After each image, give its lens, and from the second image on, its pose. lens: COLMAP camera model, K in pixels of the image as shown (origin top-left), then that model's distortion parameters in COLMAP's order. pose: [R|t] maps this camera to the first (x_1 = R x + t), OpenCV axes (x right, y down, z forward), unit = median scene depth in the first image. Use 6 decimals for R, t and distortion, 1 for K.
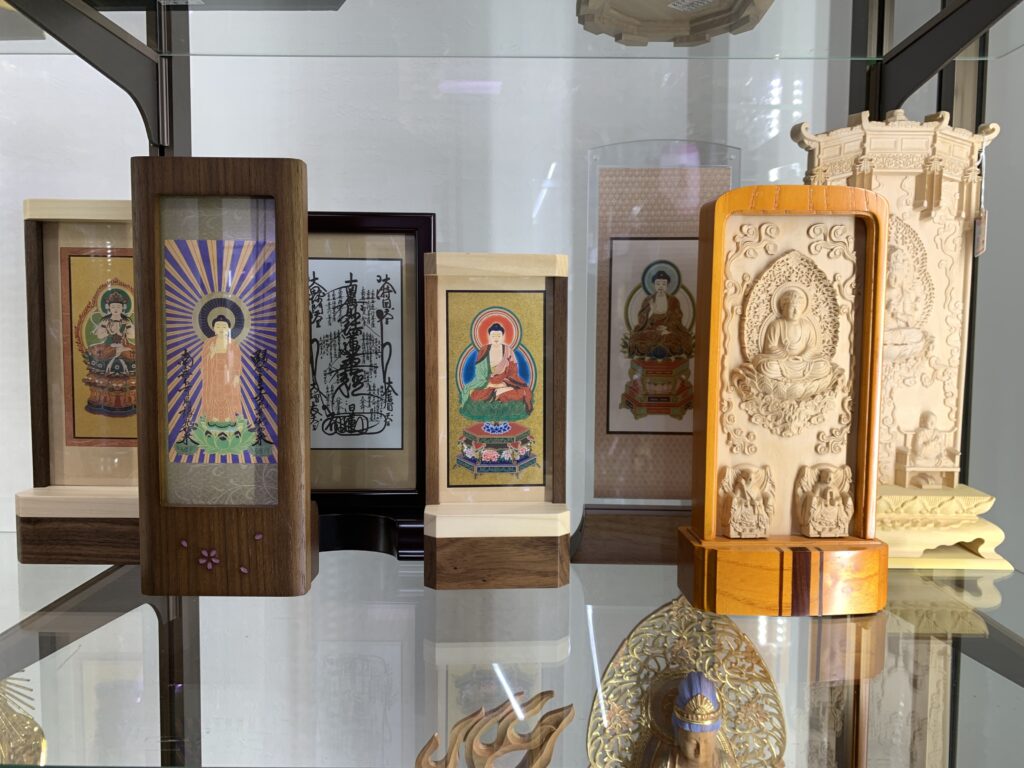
lens RADIAL K [[787.7, 0, 512.6], [0, 787.7, 387.4], [0, 0, 1]] dist [-0.001933, -0.002548]
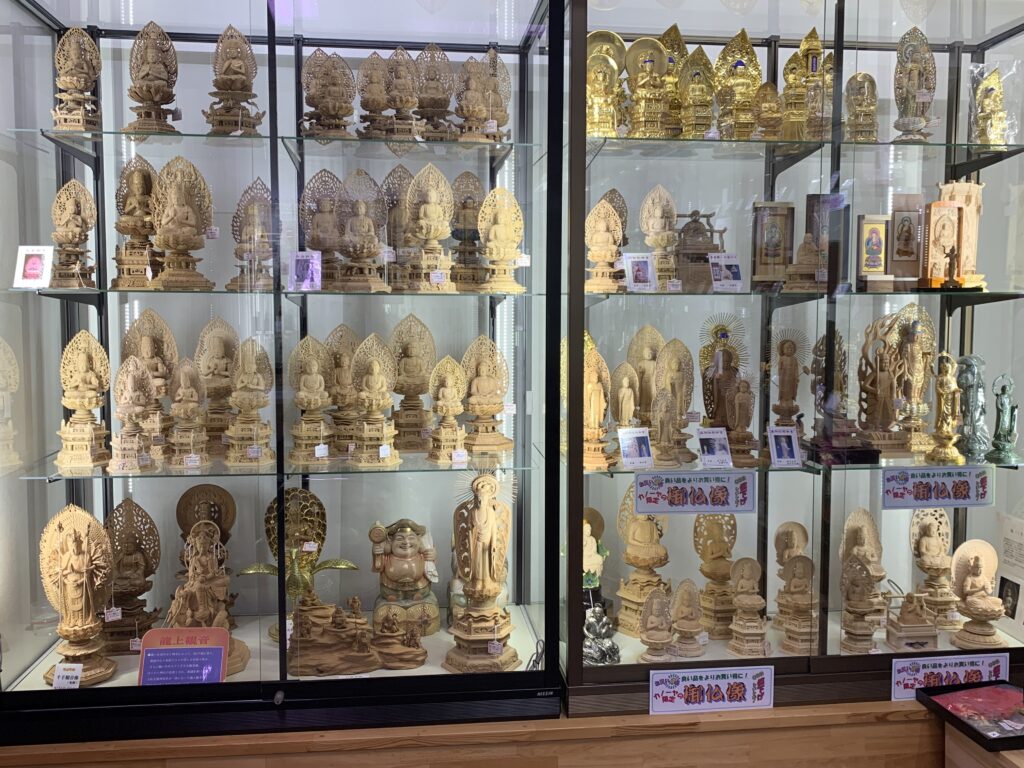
lens RADIAL K [[931.7, 0, 512.1], [0, 931.7, 381.2], [0, 0, 1]] dist [-0.005797, 0.000000]
pose [[0.991781, -0.025038, 0.125471, -2.477157], [0.023069, 0.999587, 0.017114, 0.561632], [-0.125847, -0.014079, 0.991950, -3.542166]]
